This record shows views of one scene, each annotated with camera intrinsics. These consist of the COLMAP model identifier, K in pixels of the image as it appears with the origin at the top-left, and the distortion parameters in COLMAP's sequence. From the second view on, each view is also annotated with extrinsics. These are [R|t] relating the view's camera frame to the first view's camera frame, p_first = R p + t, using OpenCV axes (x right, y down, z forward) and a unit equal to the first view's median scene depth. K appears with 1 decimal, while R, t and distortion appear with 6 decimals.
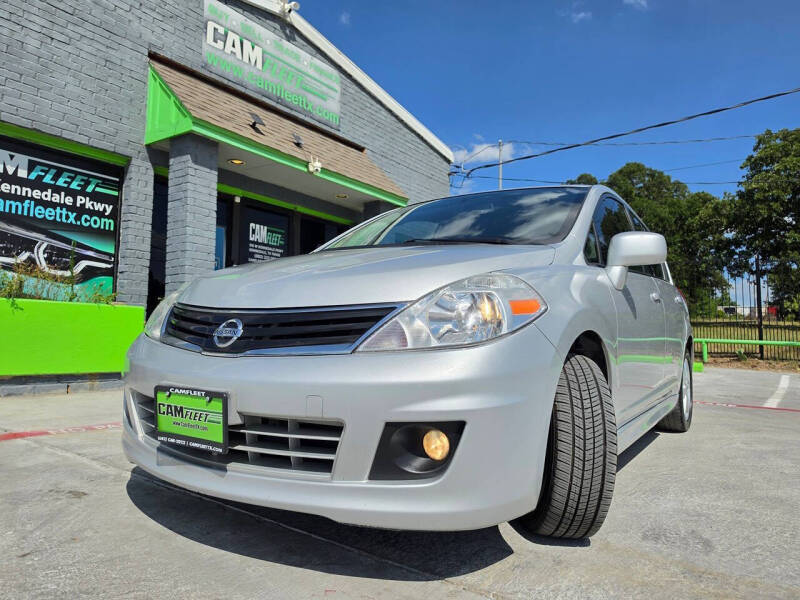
lens RADIAL K [[560.9, 0, 397.7], [0, 560.9, 289.9], [0, 0, 1]] dist [-0.002042, -0.007083]
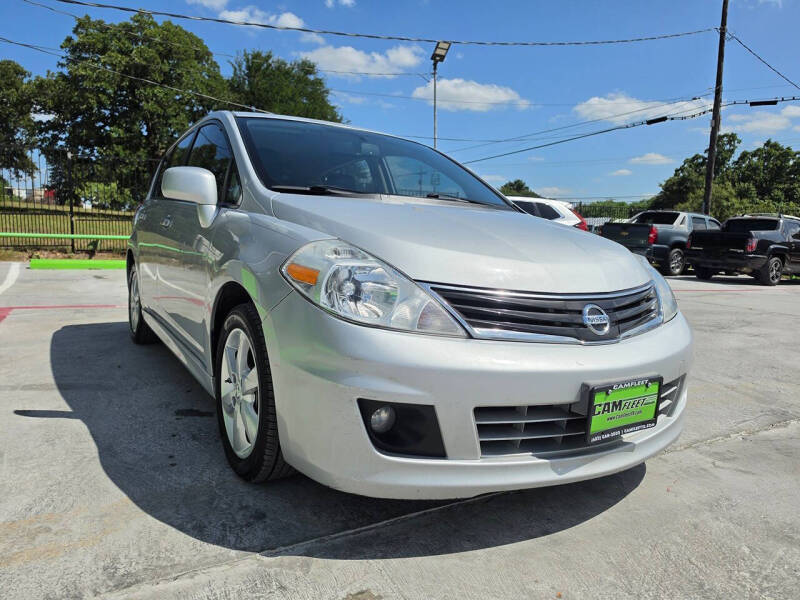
lens RADIAL K [[558.6, 0, 396.2], [0, 558.6, 292.7], [0, 0, 1]] dist [-0.004287, -0.001871]
pose [[0.405817, -0.100256, 0.908439, -0.399426], [-0.095517, 0.983870, 0.151250, -0.024894], [-0.908950, -0.148151, 0.389695, 0.282728]]
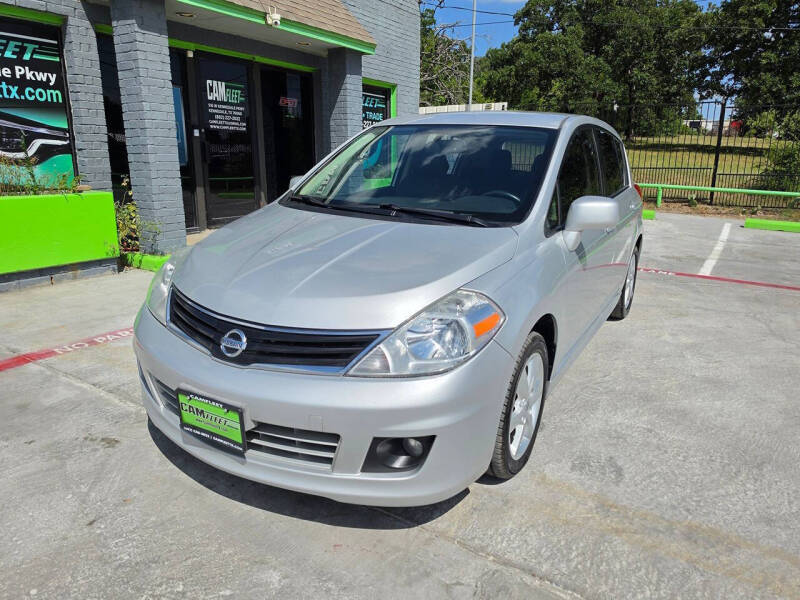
lens RADIAL K [[558.4, 0, 401.5], [0, 558.4, 292.2], [0, 0, 1]] dist [-0.005830, 0.000416]
pose [[0.997674, -0.021197, 0.064783, -0.009742], [-0.001002, 0.945756, 0.324875, -0.116882], [-0.068155, -0.324184, 0.943536, -0.019290]]
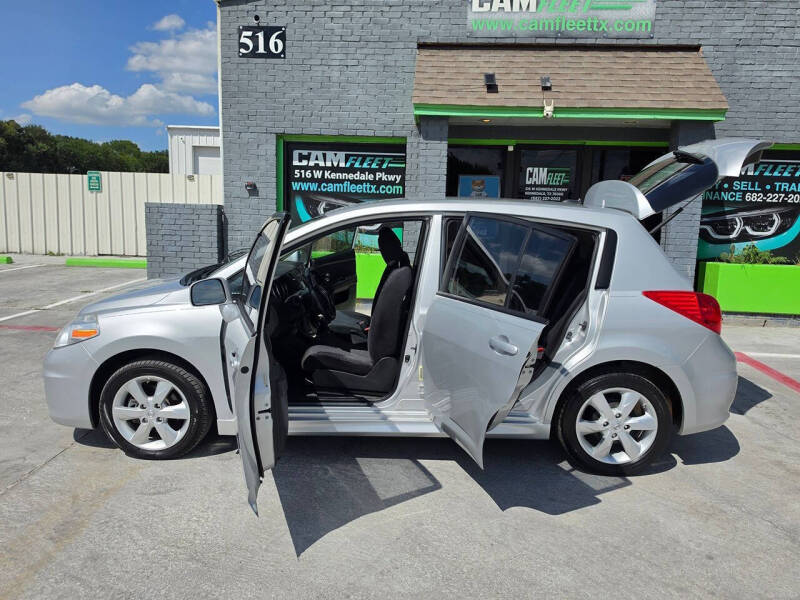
lens RADIAL K [[558.6, 0, 396.2], [0, 558.6, 292.7], [0, 0, 1]] dist [-0.004287, -0.001871]
pose [[0.538760, 0.112149, -0.834961, 0.697624], [0.060921, 0.983319, 0.171385, -0.110275], [0.840253, -0.143202, 0.522941, 0.259923]]
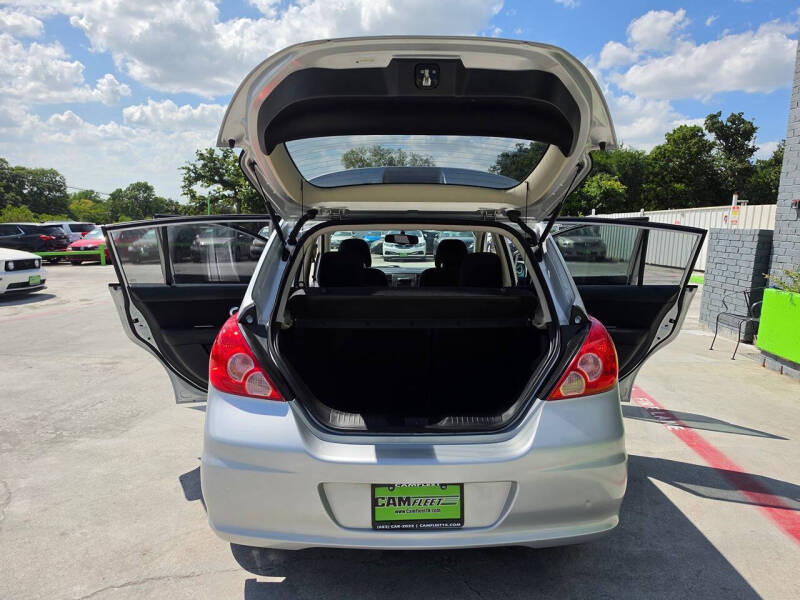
lens RADIAL K [[552.9, 0, 402.7], [0, 552.9, 289.6], [0, 0, 1]] dist [0.000760, -0.003569]
pose [[-0.810421, 0.025668, -0.585285, 0.525786], [0.006087, 0.999355, 0.035400, -0.031188], [0.585816, 0.025126, -0.810055, 1.172293]]
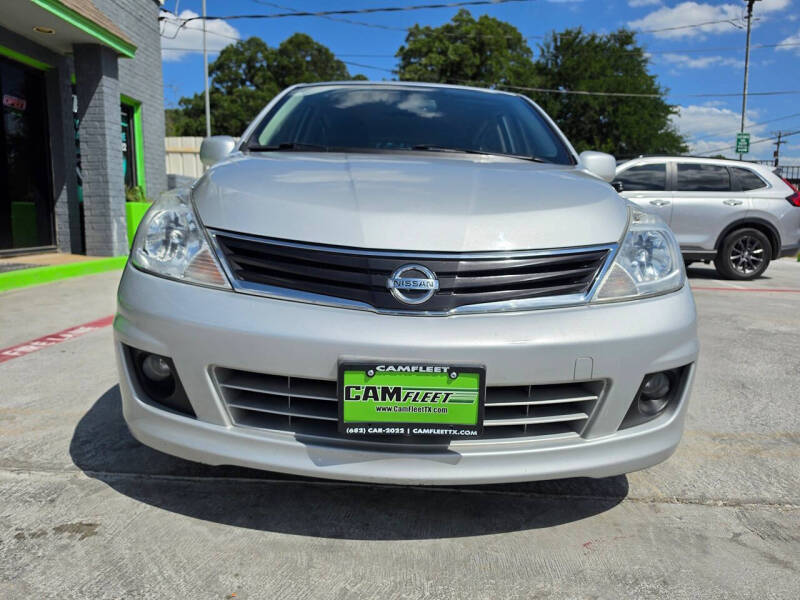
lens RADIAL K [[553.9, 0, 400.1], [0, 553.9, 287.7], [0, 0, 1]] dist [0.058326, -0.097666]
pose [[0.823511, -0.077053, 0.562043, -0.222503], [-0.051526, 0.976479, 0.209367, -0.021825], [-0.564955, -0.201376, 0.800171, 0.121632]]
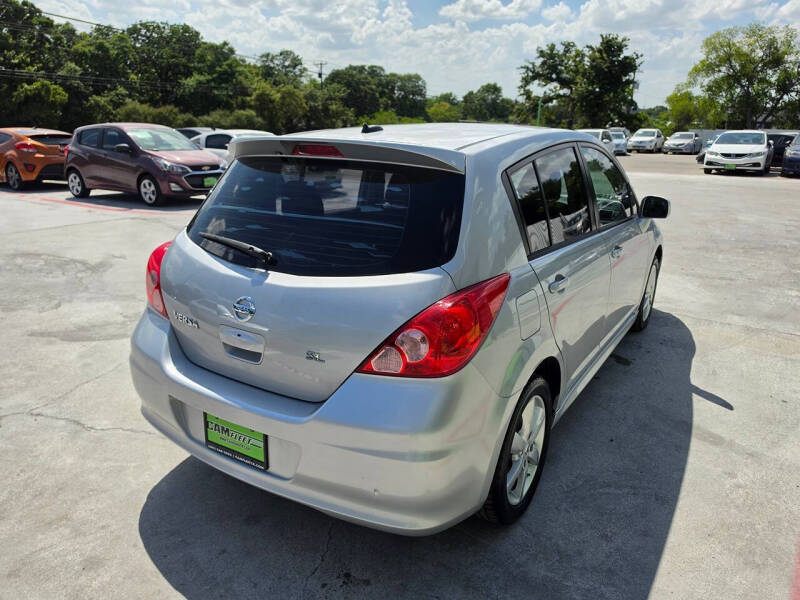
lens RADIAL K [[559.4, 0, 406.0], [0, 559.4, 304.4], [0, 0, 1]] dist [-0.006220, 0.000889]
pose [[-0.998234, -0.029769, -0.051412, 0.238423], [-0.041072, 0.971083, 0.235184, -0.058885], [0.042924, 0.236881, -0.970590, 1.238224]]
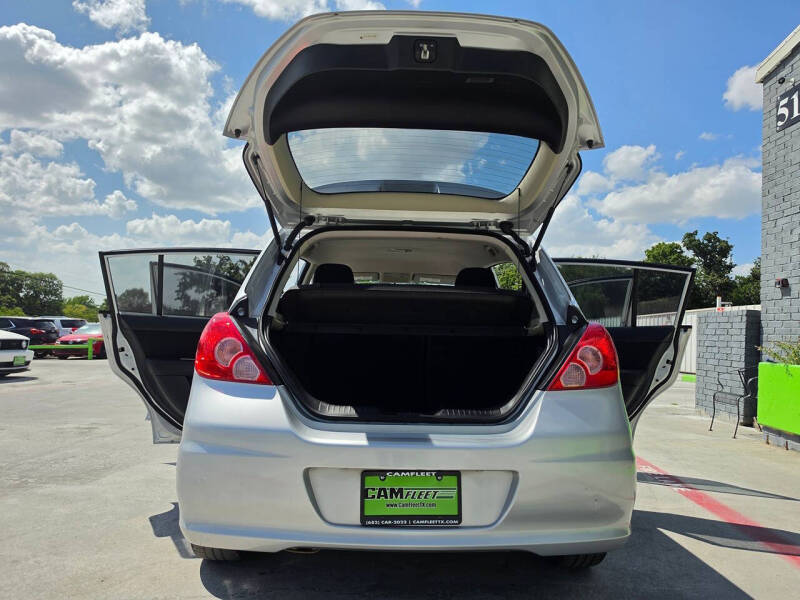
lens RADIAL K [[550.4, 0, 394.4], [0, 550.4, 285.5], [0, 0, 1]] dist [0.000984, -0.002014]
pose [[-0.806772, -0.109498, -0.580629, 0.523459], [-0.010675, 0.985219, -0.170965, 0.047163], [0.590767, -0.131732, -0.796016, 1.162779]]
